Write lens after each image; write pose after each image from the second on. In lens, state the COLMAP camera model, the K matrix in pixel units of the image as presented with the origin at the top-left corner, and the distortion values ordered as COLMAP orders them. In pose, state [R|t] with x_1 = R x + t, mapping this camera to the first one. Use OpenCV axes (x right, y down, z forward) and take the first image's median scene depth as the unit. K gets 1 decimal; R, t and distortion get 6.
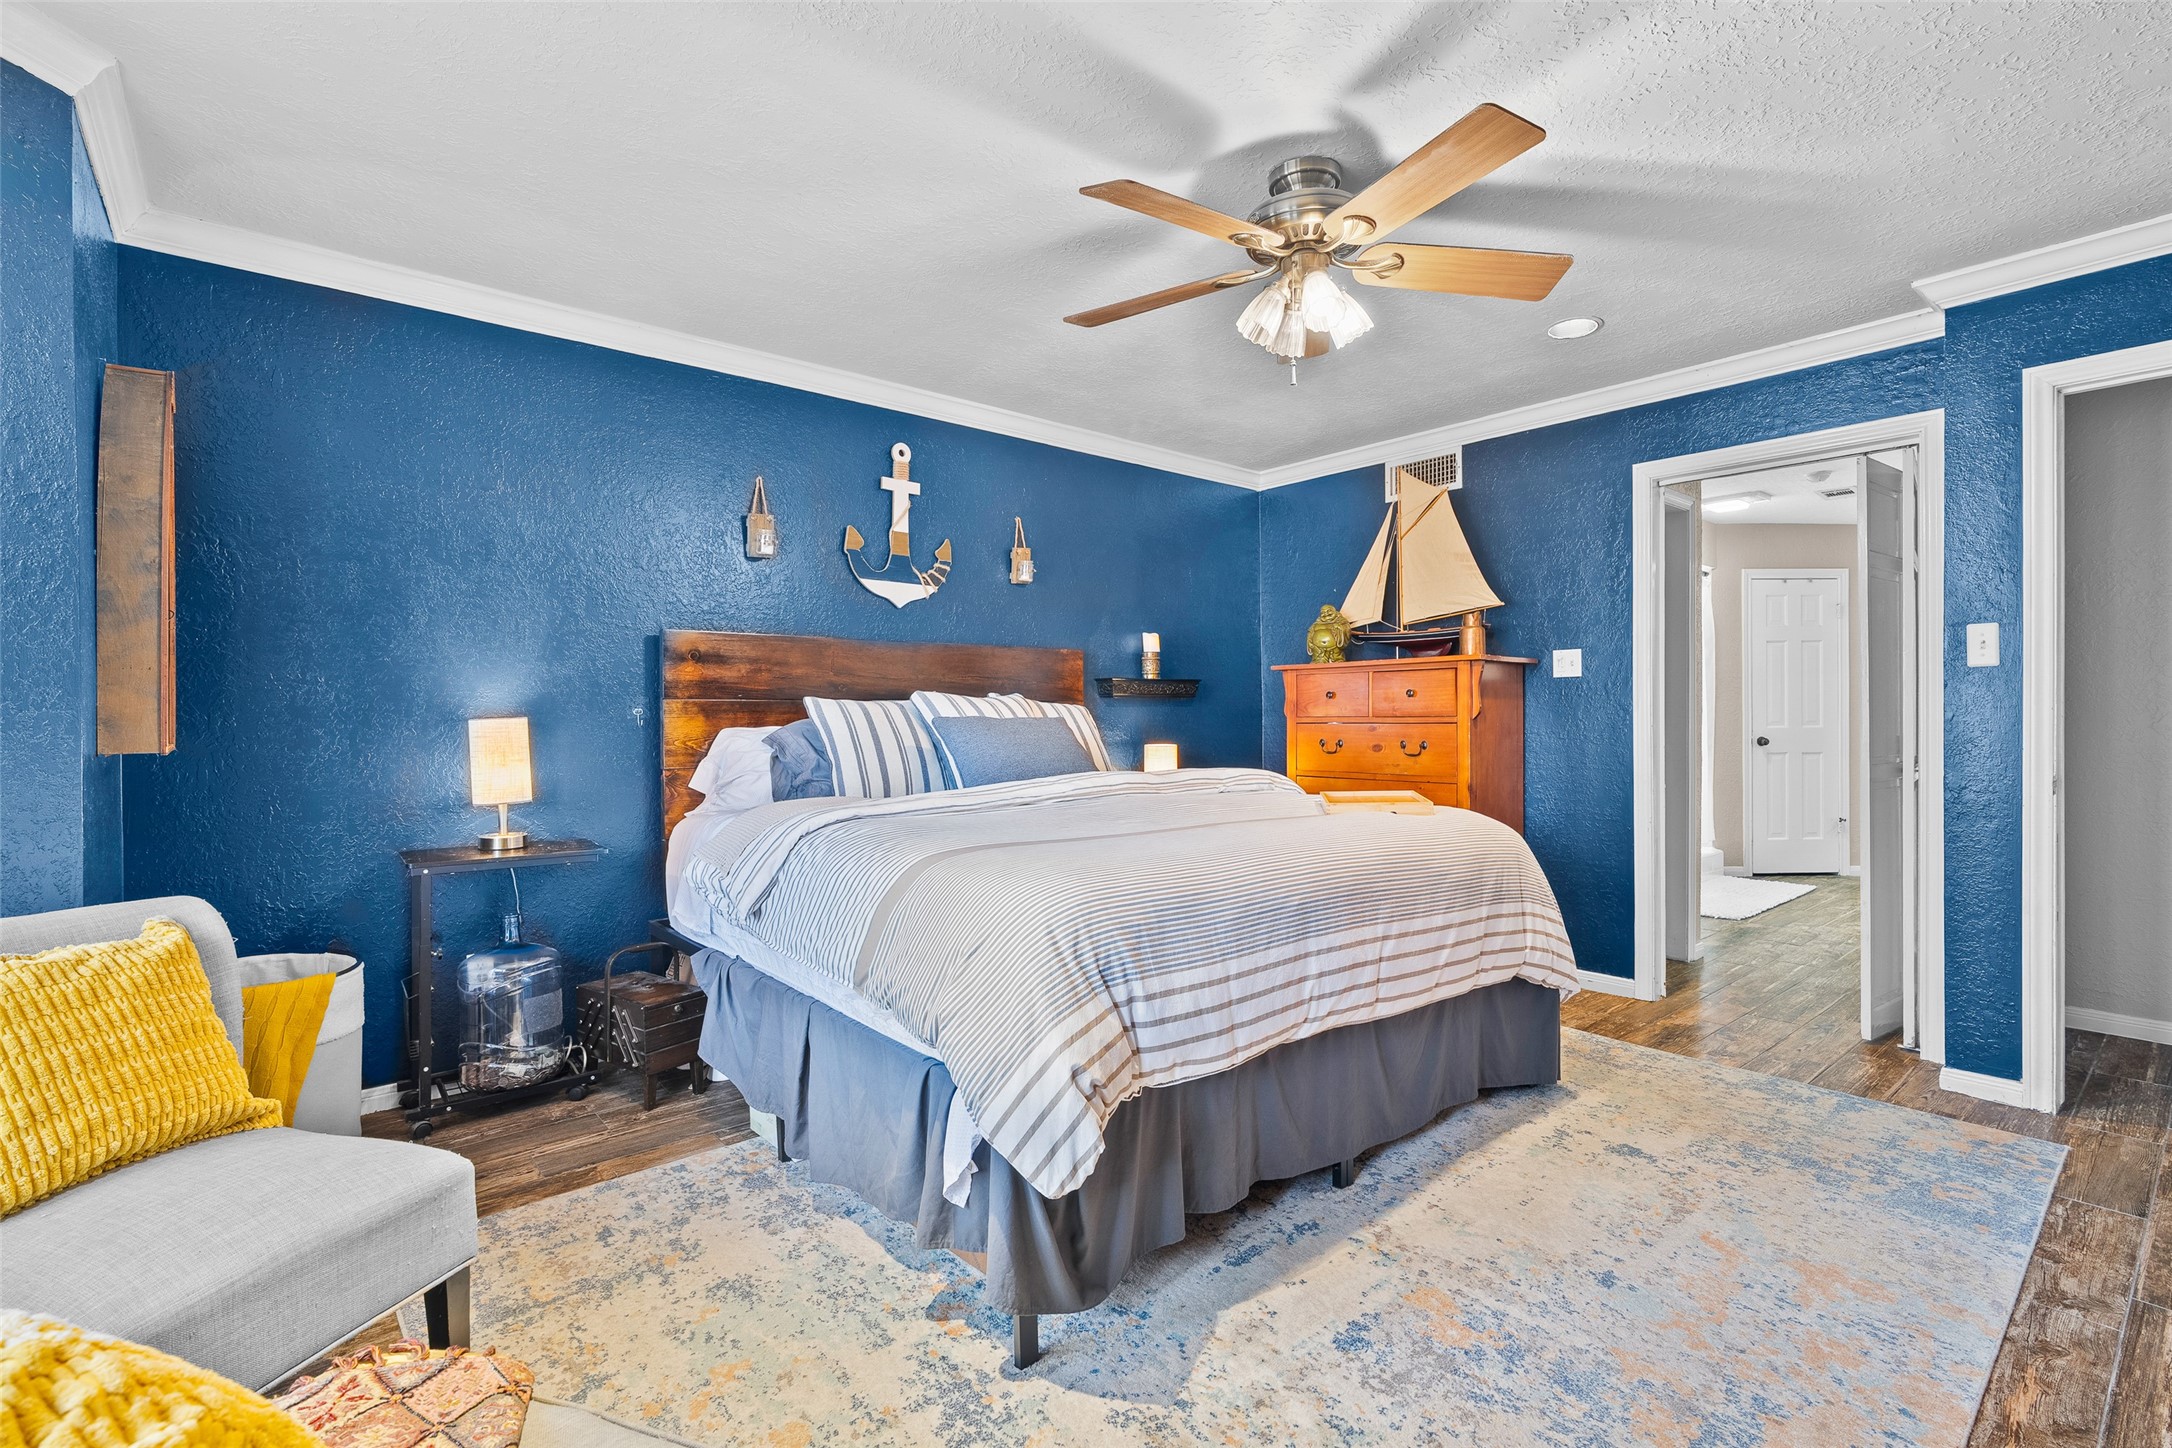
lens RADIAL K [[975.7, 0, 1088.1], [0, 975.7, 718.8], [0, 0, 1]] dist [-0.014239, 0.007014]
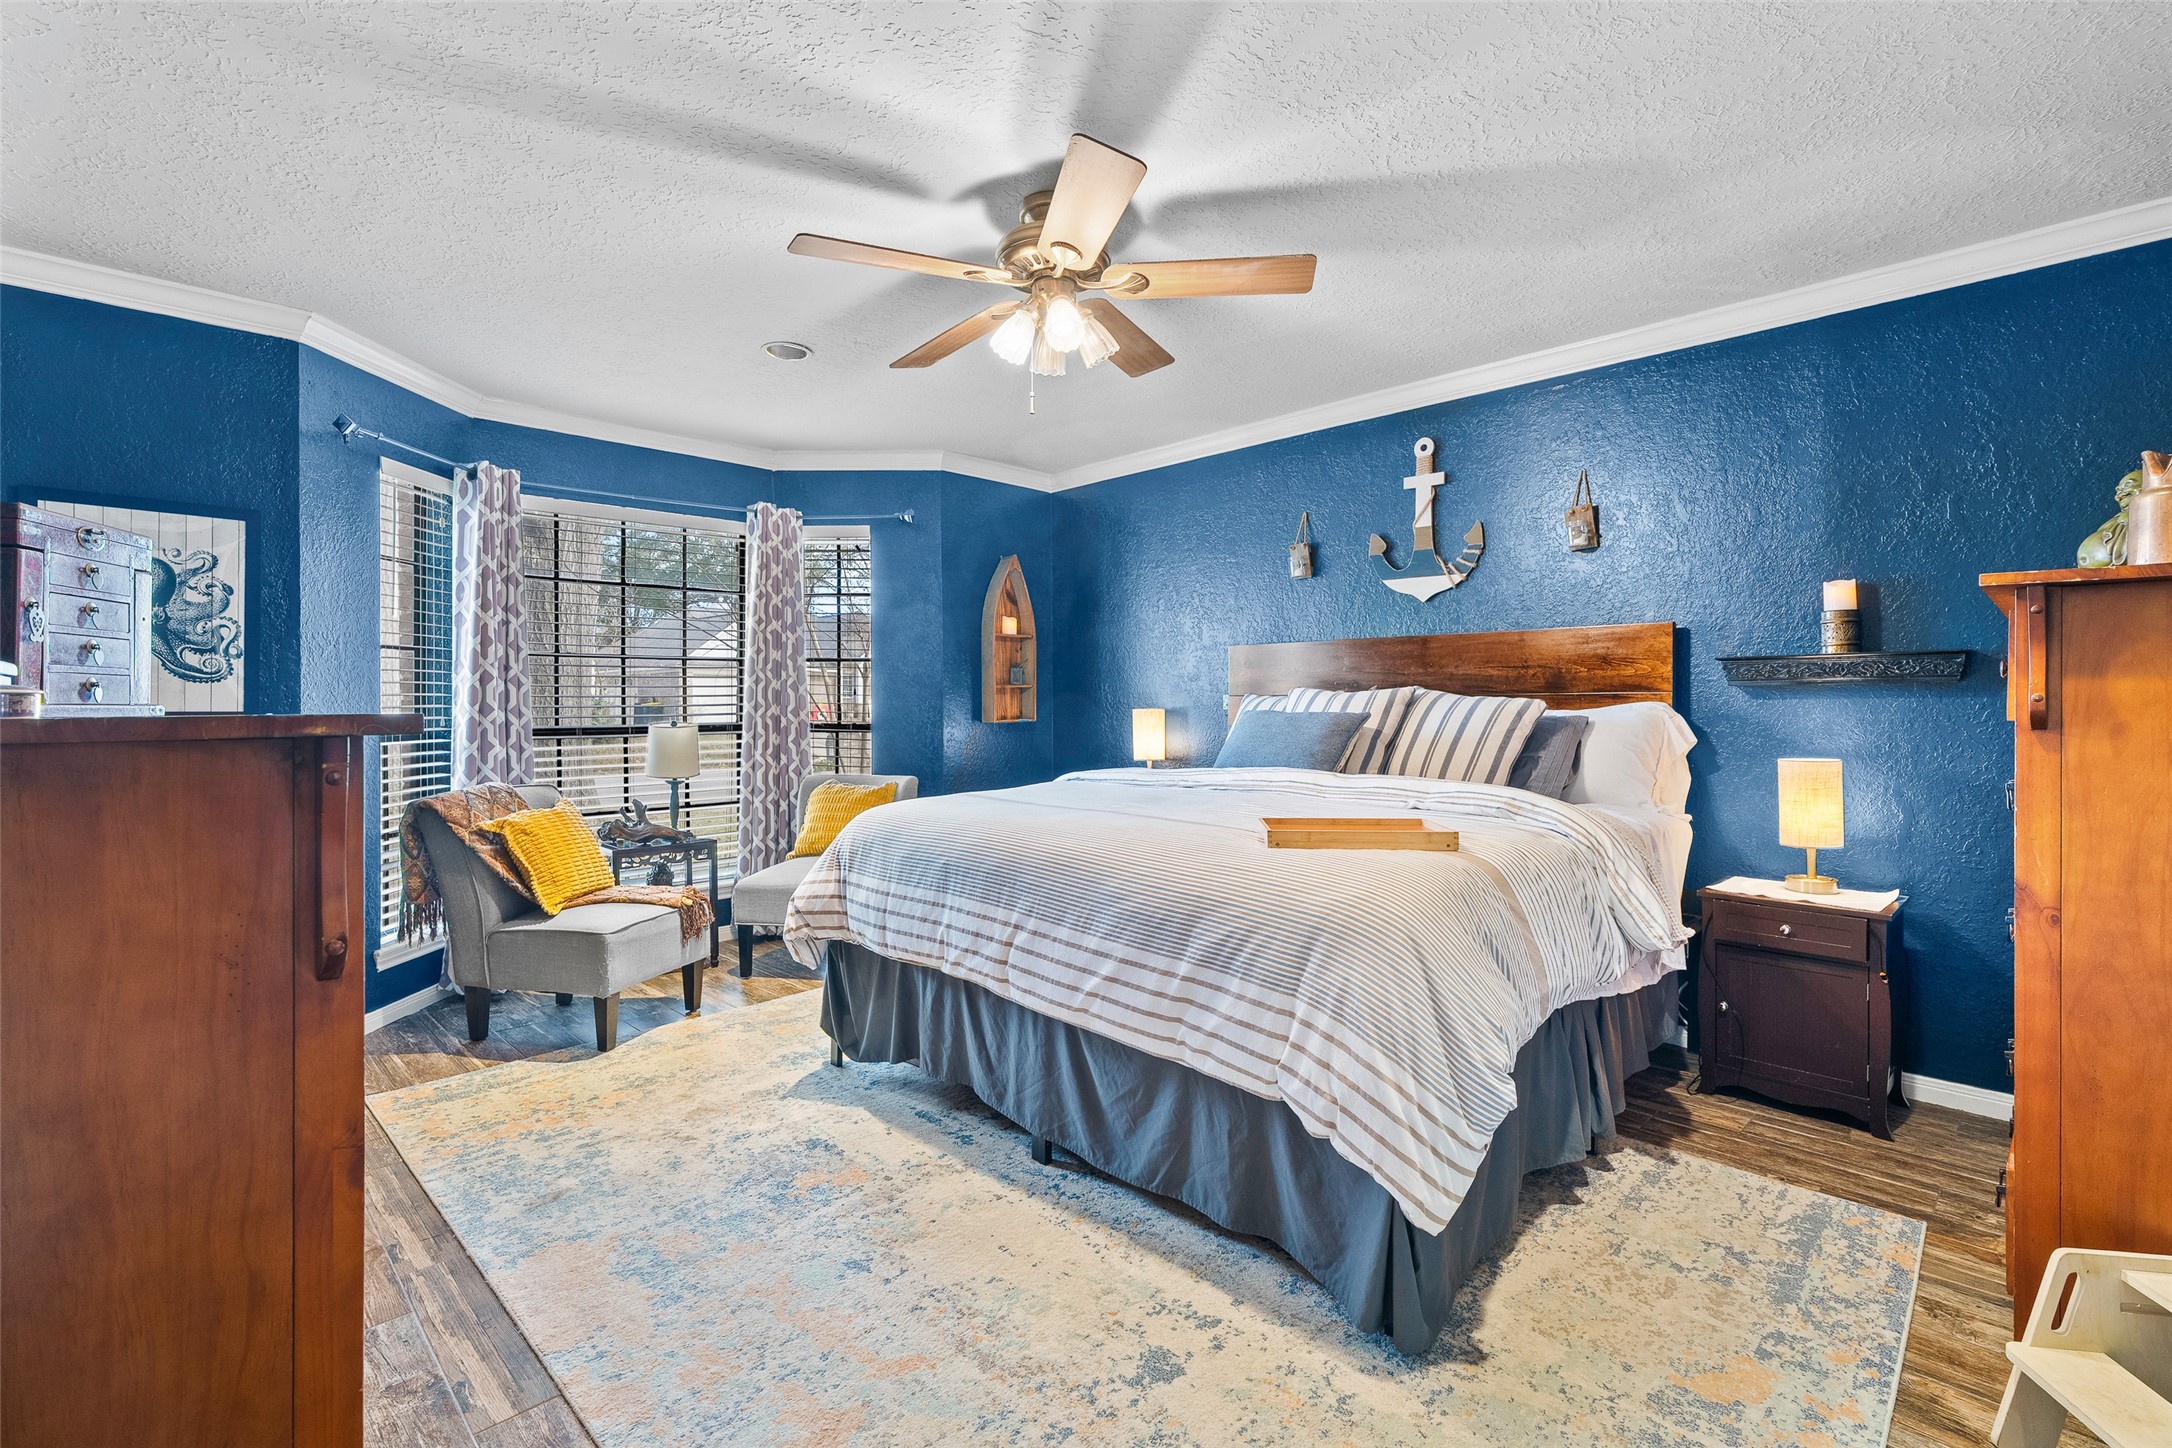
lens RADIAL K [[975.7, 0, 1088.2], [0, 975.7, 709.2], [0, 0, 1]] dist [-0.014239, 0.007014]
pose [[0.083963, 0.008070, -0.996436, 1.273599], [-0.006084, 0.999953, 0.007586, -0.014488], [0.996450, 0.005425, 0.084008, 0.934972]]
